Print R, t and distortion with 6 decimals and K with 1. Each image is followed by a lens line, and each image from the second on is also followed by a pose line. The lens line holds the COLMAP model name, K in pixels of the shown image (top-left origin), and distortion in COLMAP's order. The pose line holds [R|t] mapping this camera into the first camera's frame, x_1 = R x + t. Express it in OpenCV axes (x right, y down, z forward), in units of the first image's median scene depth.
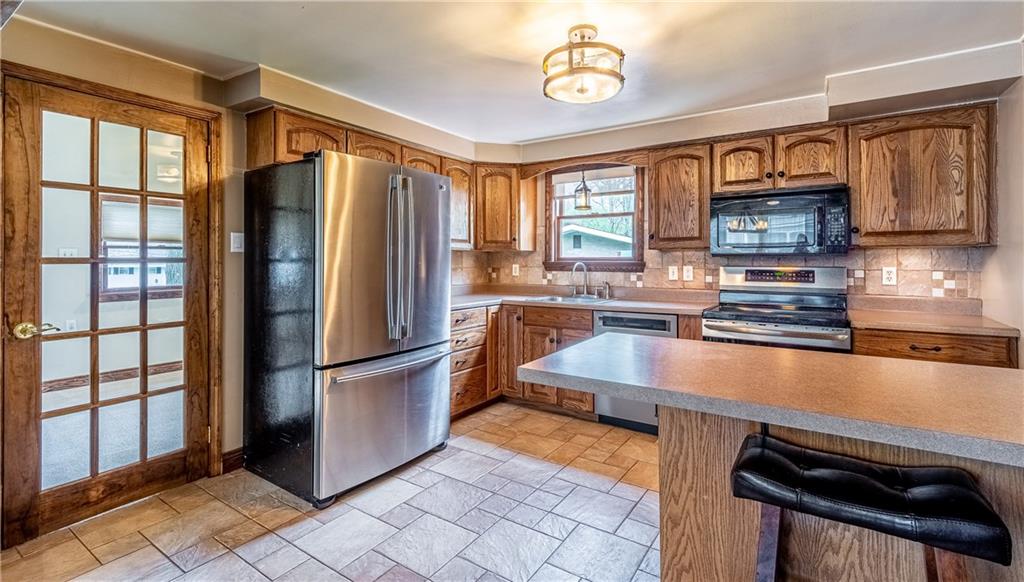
lens RADIAL K [[452.1, 0, 515.5], [0, 452.1, 254.4], [0, 0, 1]] dist [0.002650, 0.000387]
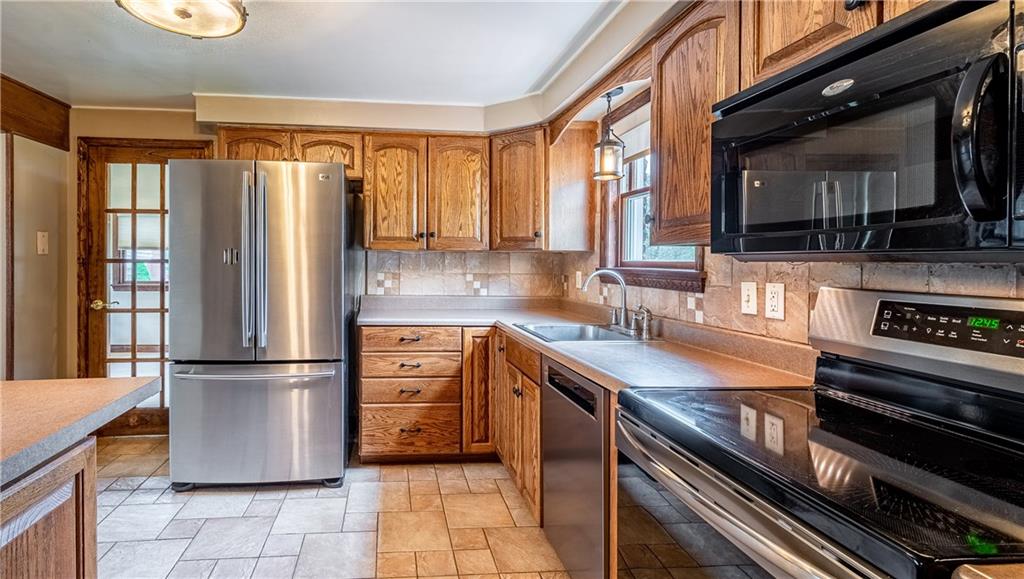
lens RADIAL K [[481.5, 0, 427.9], [0, 481.5, 262.7], [0, 0, 1]] dist [-0.000062, -0.000016]
pose [[0.626255, 0.008896, -0.779567, 0.581795], [0.000580, 0.999929, 0.011876, 0.000657], [0.779618, -0.007890, 0.626206, 0.517881]]
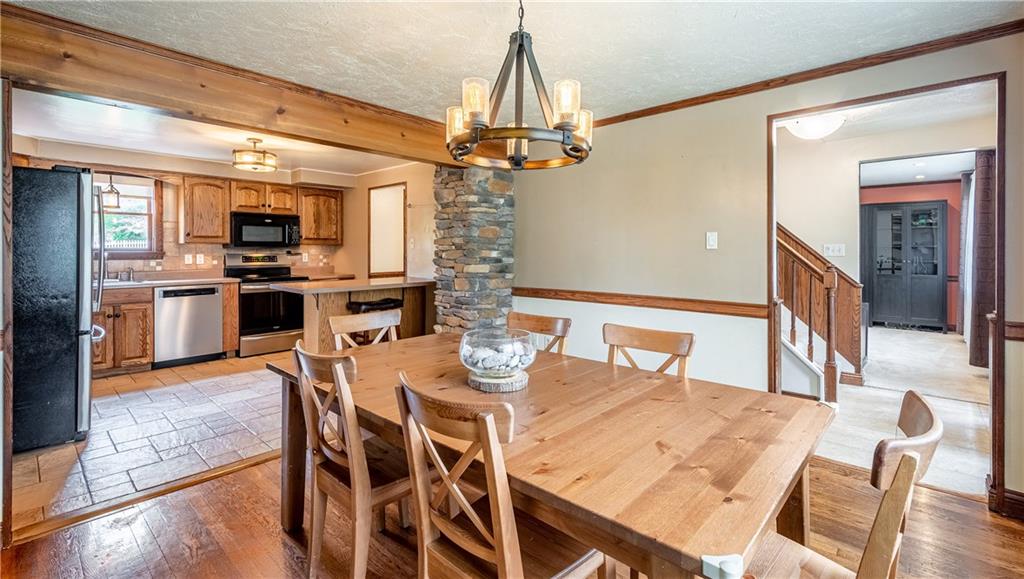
lens RADIAL K [[452.1, 0, 515.5], [0, 452.1, 252.9], [0, 0, 1]] dist [0.002650, 0.000387]
pose [[0.144296, -0.005928, 0.989517, -1.064431], [-0.014442, 0.999863, 0.008097, -0.006961], [-0.989429, -0.015459, 0.144191, -0.289507]]
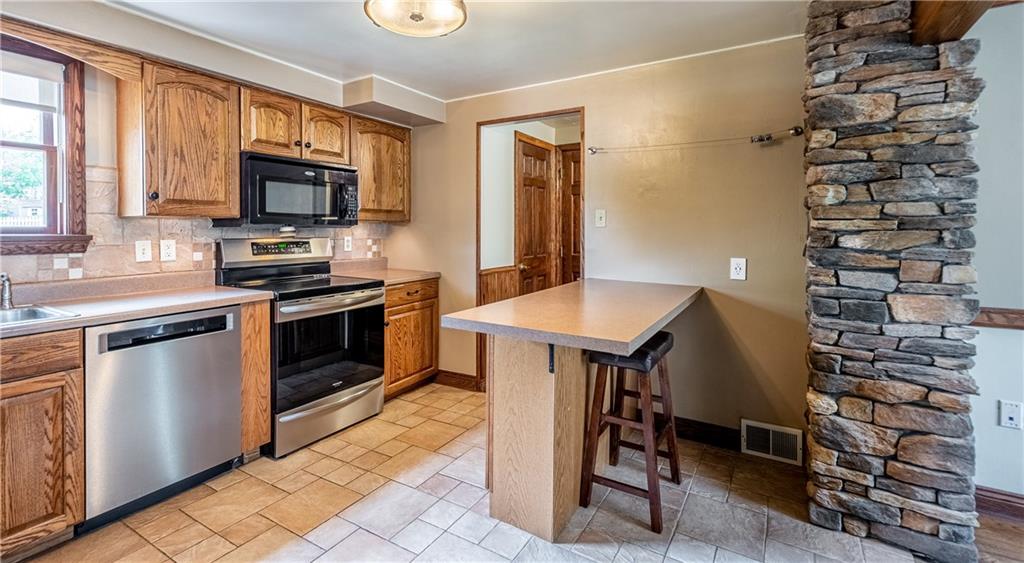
lens RADIAL K [[460.3, 0, 500.9], [0, 460.3, 234.8], [0, 0, 1]] dist [0.014696, -0.000473]
pose [[-0.038440, -0.010718, 0.999203, -0.404762], [-0.013155, 0.999861, 0.010219, 0.003415], [-0.999174, -0.012751, -0.038575, 0.557656]]
